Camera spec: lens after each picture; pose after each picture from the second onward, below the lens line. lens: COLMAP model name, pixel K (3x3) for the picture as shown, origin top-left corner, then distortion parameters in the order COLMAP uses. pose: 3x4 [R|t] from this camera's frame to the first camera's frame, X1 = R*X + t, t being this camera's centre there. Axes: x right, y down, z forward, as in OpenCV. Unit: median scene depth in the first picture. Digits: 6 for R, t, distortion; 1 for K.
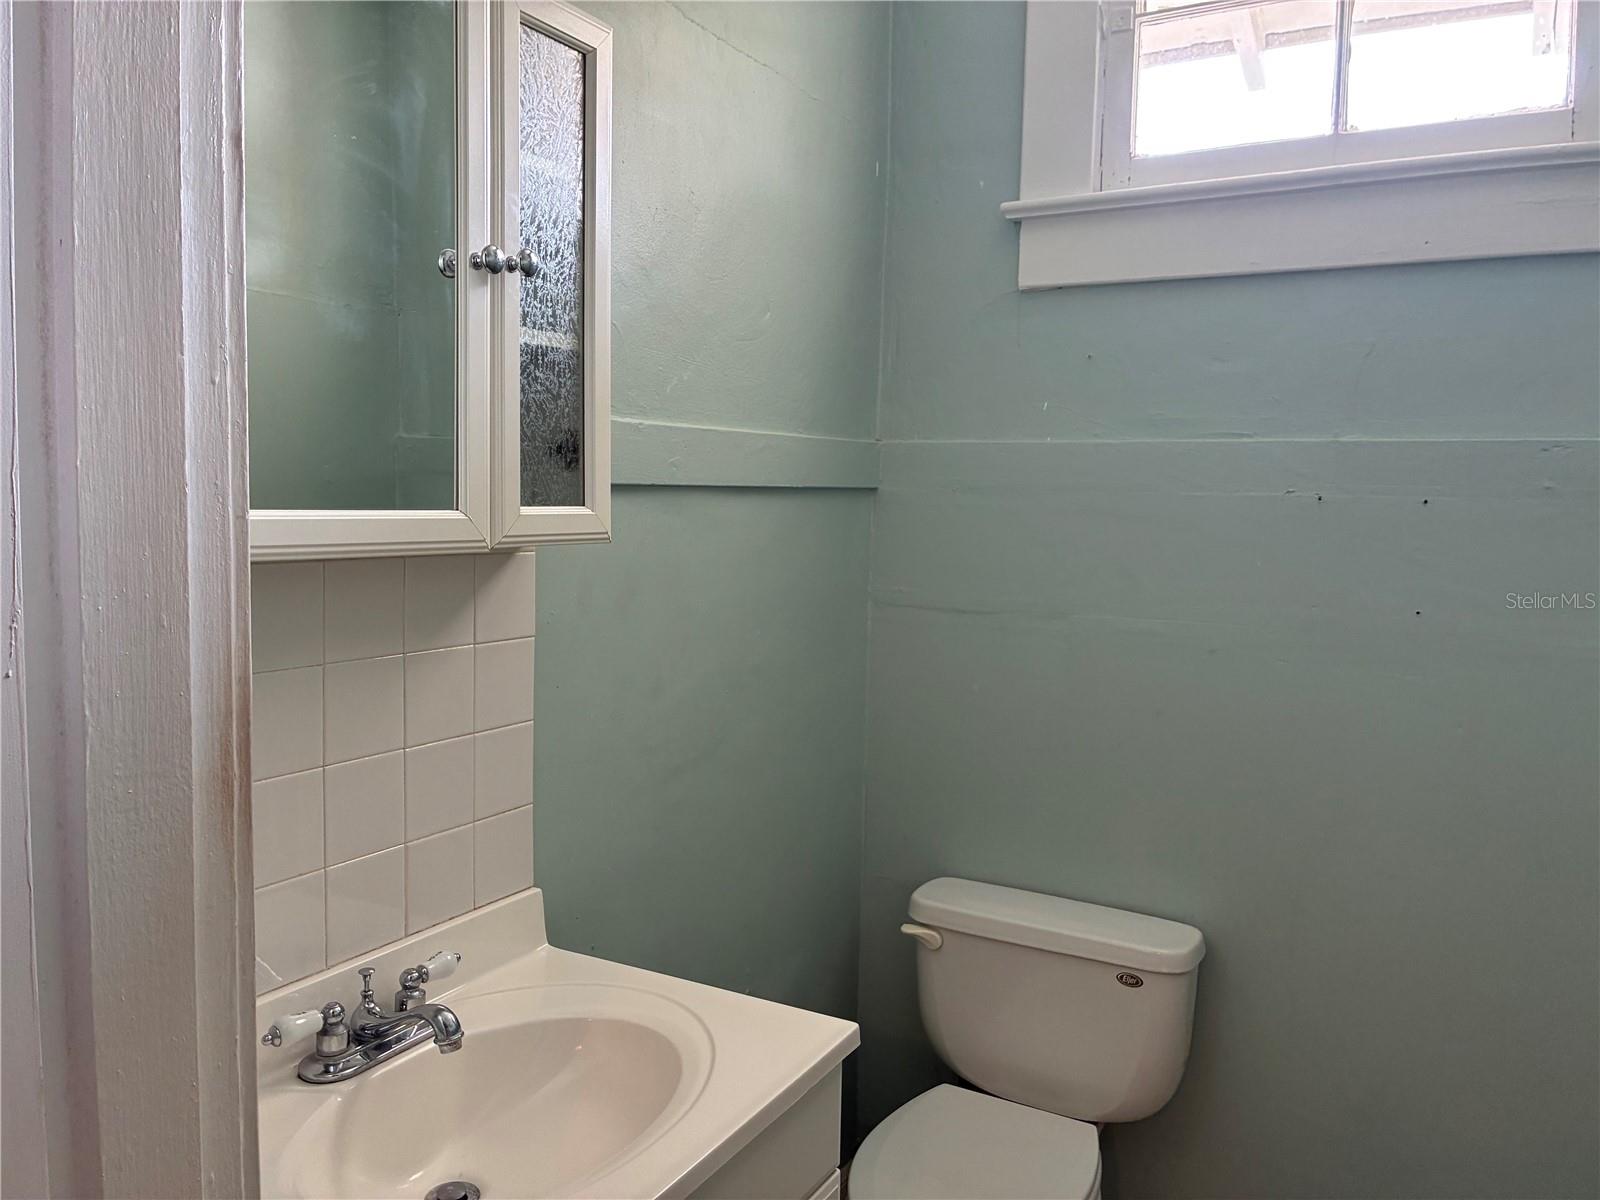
lens RADIAL K [[1209.7, 0, 806.7], [0, 1209.7, 591.4], [0, 0, 1]] dist [0.018258, -0.012449]
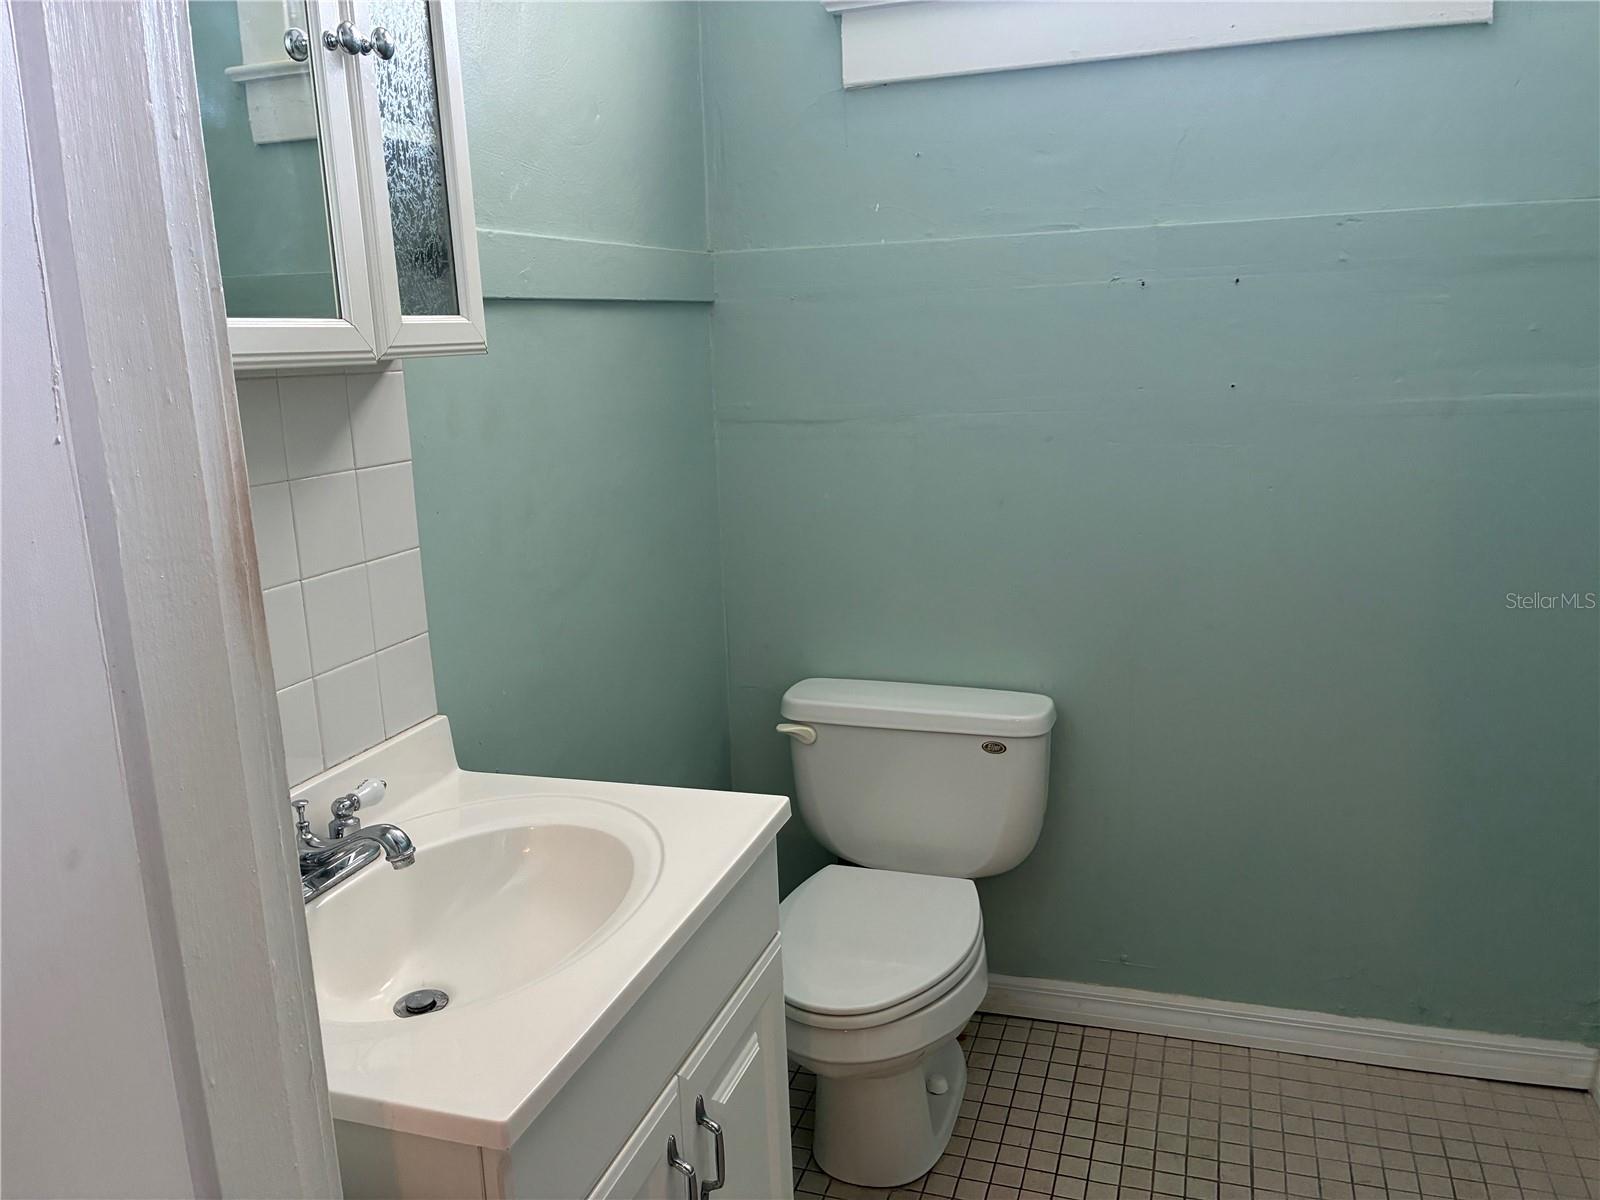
lens RADIAL K [[1209.7, 0, 806.7], [0, 1209.7, 591.4], [0, 0, 1]] dist [0.018258, -0.012449]
pose [[0.980167, -0.095073, 0.173880, -0.107110], [0.072588, 0.988669, 0.131398, 0.041168], [-0.184403, -0.116170, 0.975961, -0.013235]]
